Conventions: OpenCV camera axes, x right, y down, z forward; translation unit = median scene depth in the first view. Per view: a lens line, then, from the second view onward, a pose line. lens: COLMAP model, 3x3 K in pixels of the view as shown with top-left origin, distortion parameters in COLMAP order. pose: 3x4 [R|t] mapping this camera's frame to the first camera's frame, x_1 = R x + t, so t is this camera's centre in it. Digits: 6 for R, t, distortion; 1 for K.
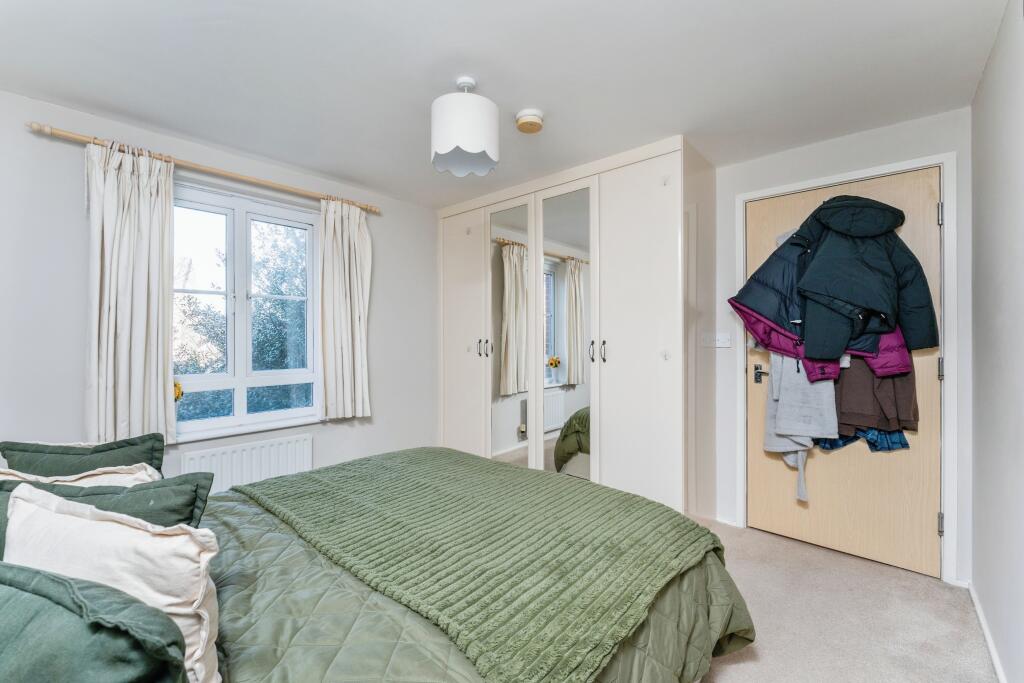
lens RADIAL K [[424.8, 0, 512.0], [0, 424.8, 341.5], [0, 0, 1]] dist [-0.000446, -0.000066]
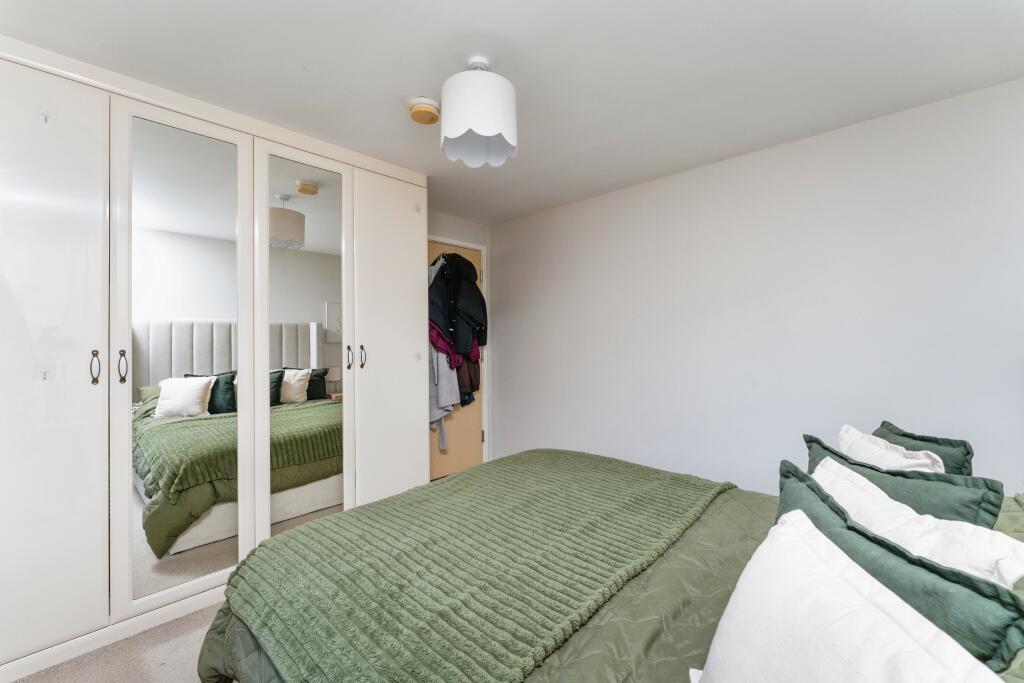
lens RADIAL K [[426.7, 0, 515.1], [0, 426.7, 332.9], [0, 0, 1]] dist [0.000560, -0.000003]
pose [[0.010046, 0.008306, 0.999915, -0.825692], [0.021304, 0.999737, -0.008519, -0.017227], [-0.999723, 0.021387, 0.009866, 0.734132]]
